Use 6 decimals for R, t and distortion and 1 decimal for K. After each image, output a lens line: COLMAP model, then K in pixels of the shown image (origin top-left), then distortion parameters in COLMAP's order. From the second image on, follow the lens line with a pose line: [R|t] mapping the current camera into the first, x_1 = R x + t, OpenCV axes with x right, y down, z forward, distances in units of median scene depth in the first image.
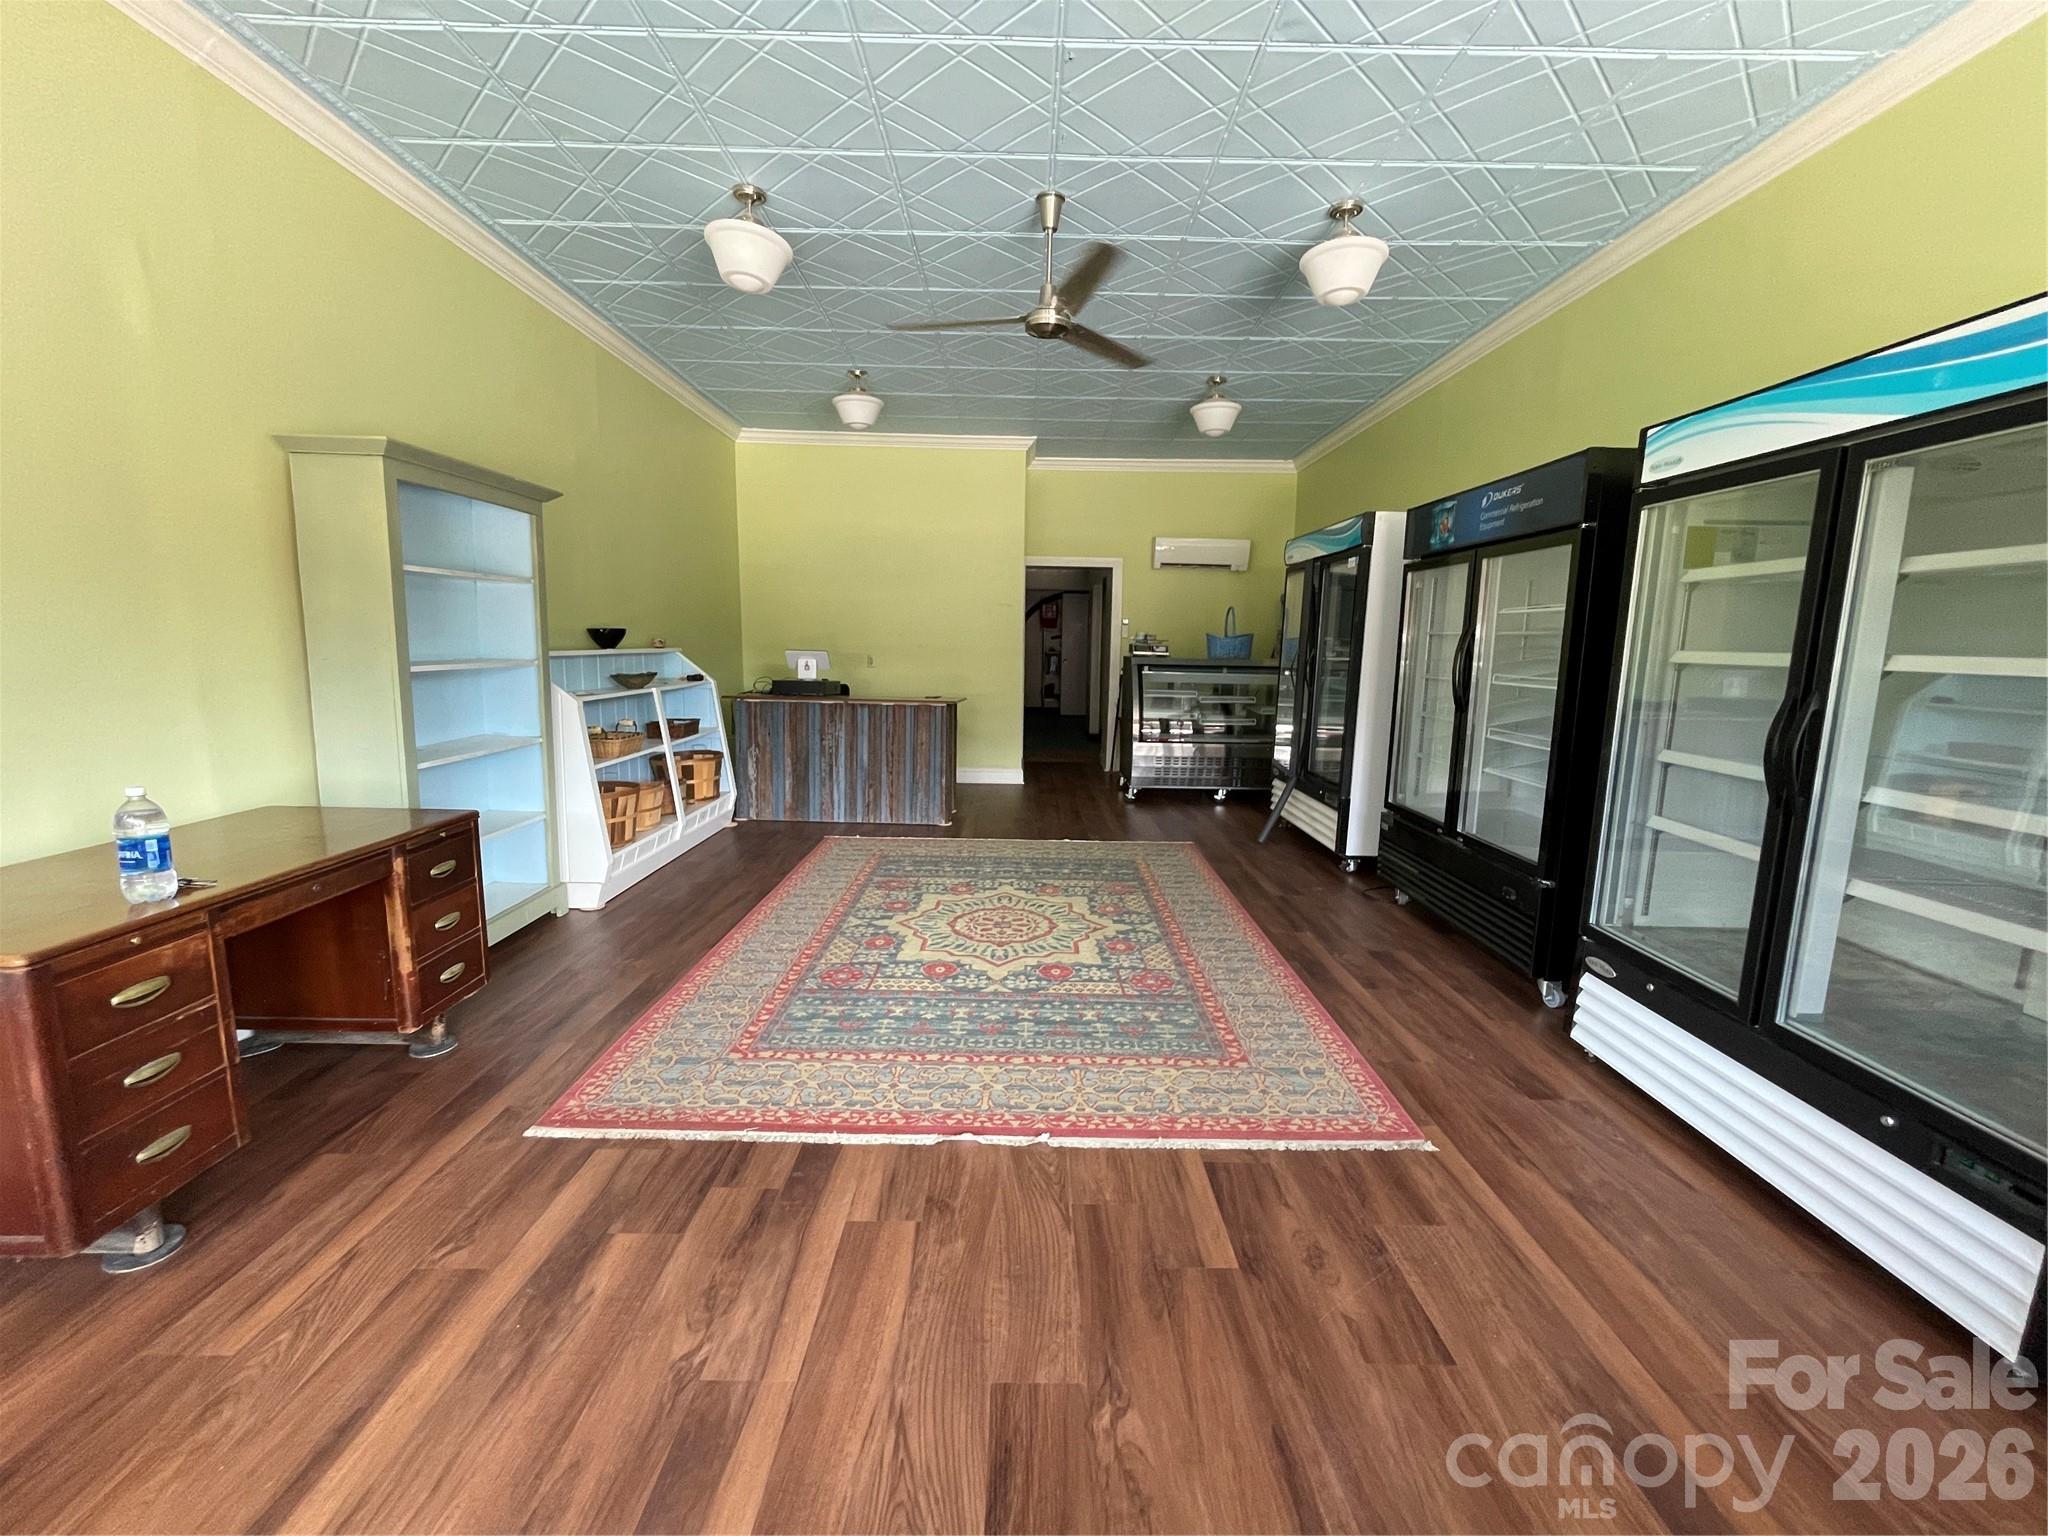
lens RADIAL K [[832.7, 0, 1033.2], [0, 832.7, 762.5], [0, 0, 1]] dist [-0.005502, -0.000178]
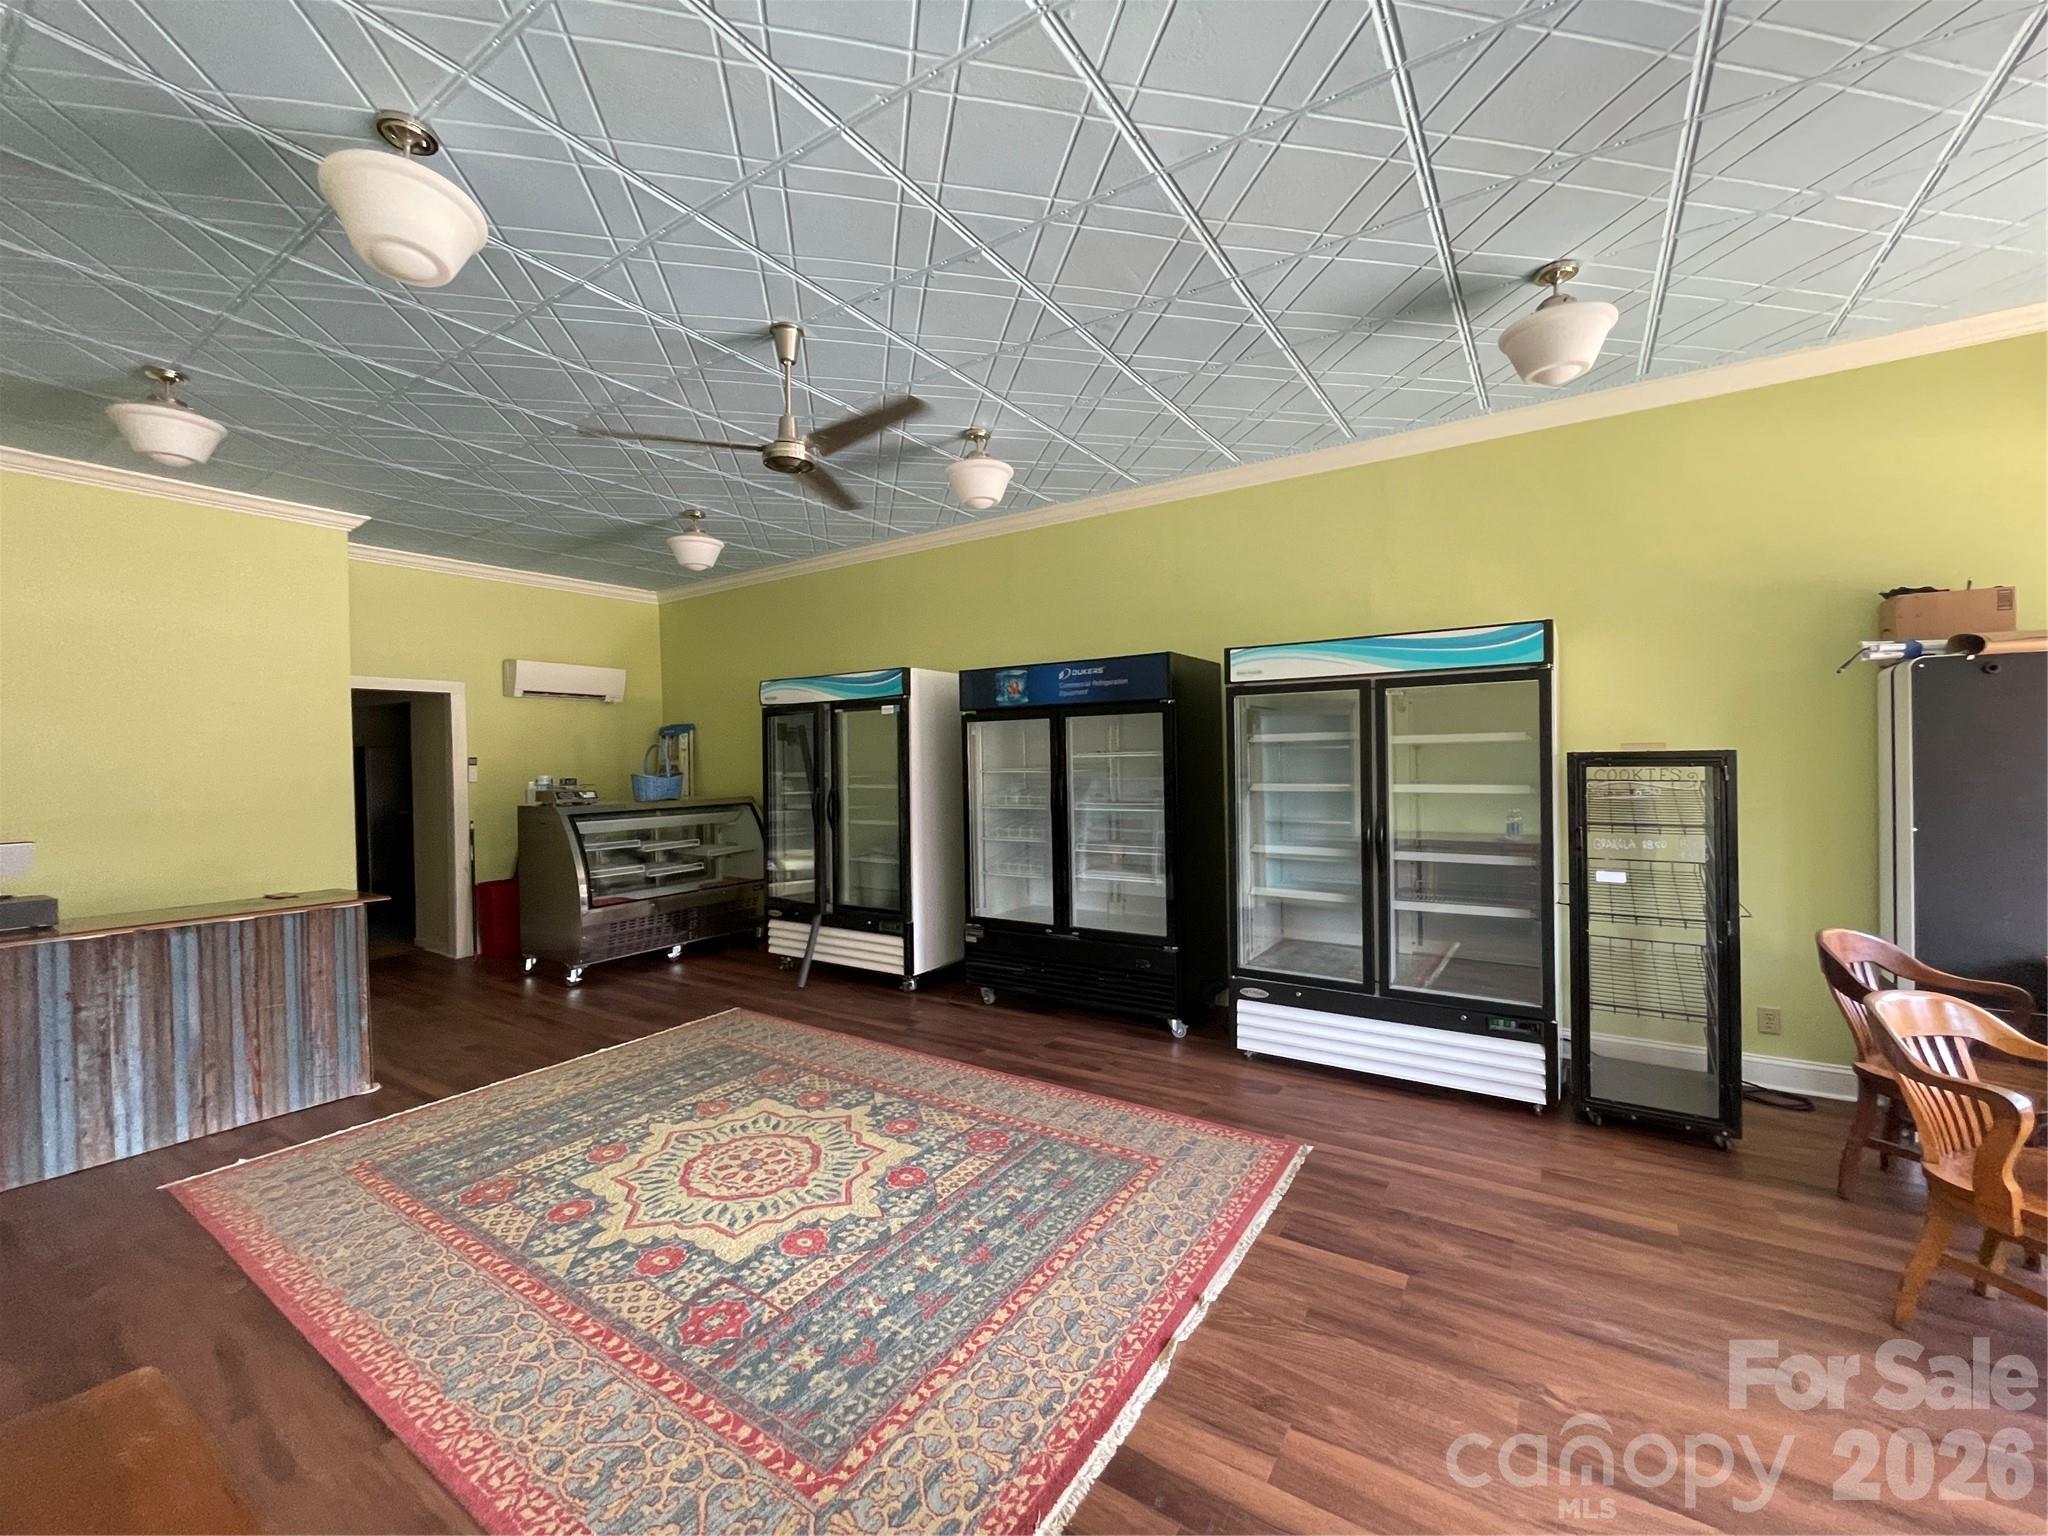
lens RADIAL K [[832.7, 0, 1021.0], [0, 832.7, 762.7], [0, 0, 1]] dist [-0.005502, -0.000178]
pose [[0.553444, -0.033509, 0.832212, -0.568857], [0.148615, 0.987128, -0.059087, -0.100387], [-0.819520, 0.156381, 0.551301, 0.321770]]
